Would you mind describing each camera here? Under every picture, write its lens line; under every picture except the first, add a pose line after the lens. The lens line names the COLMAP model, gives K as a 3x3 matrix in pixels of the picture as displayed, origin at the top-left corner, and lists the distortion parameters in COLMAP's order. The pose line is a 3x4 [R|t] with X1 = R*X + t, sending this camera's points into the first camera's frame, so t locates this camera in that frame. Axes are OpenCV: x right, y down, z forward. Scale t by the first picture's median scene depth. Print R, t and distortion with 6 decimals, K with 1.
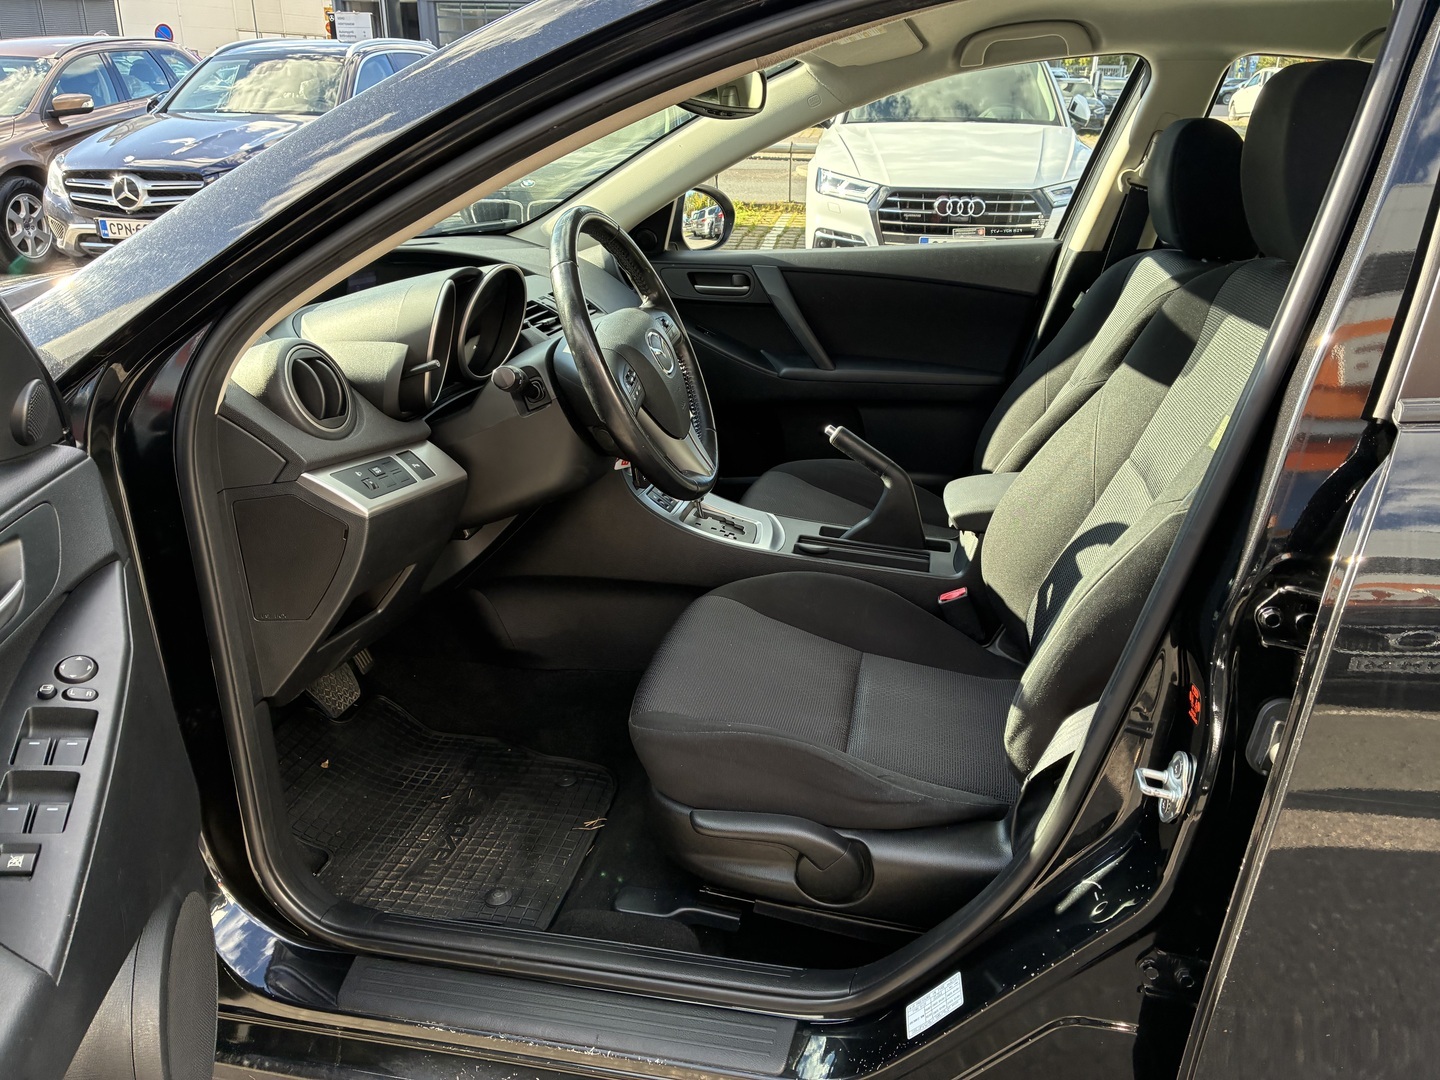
lens RADIAL K [[1074.8, 0, 722.3], [0, 1074.8, 543.2], [0, 0, 1]] dist [-0.003606, -0.008385]
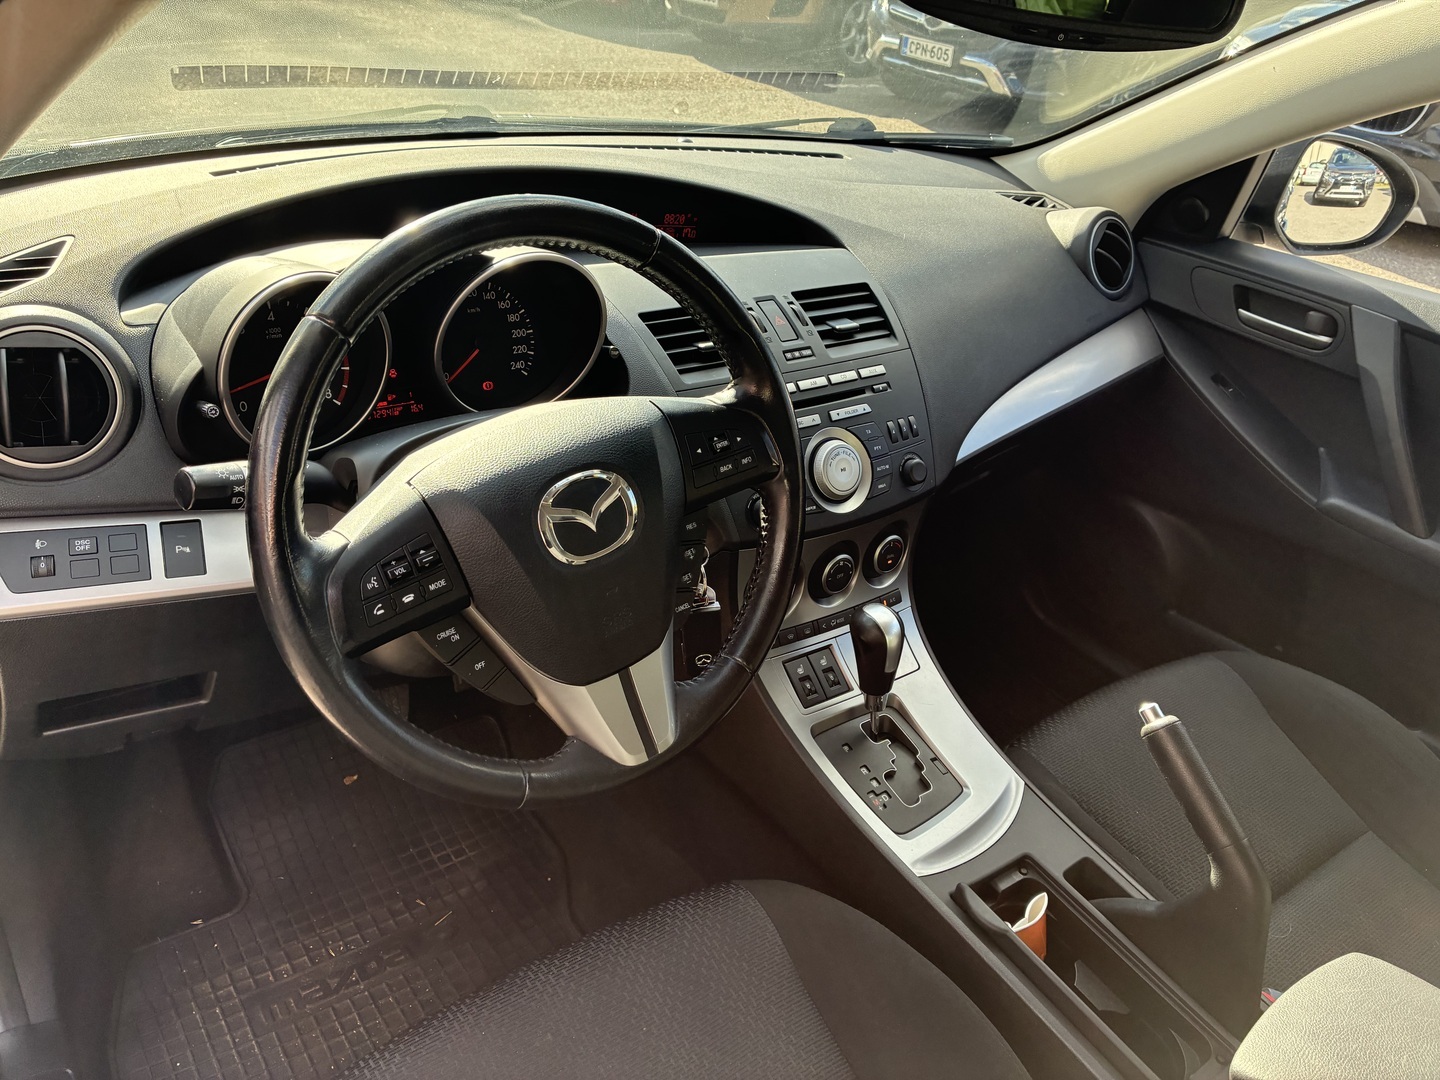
lens RADIAL K [[1074.8, 0, 717.9], [0, 1074.8, 534.8], [0, 0, 1]] dist [-0.003606, -0.008385]
pose [[0.719856, 0.400358, -0.567028, 0.152456], [-0.325999, 0.916199, 0.233032, -0.172107], [0.612807, 0.017101, 0.790048, 0.367343]]
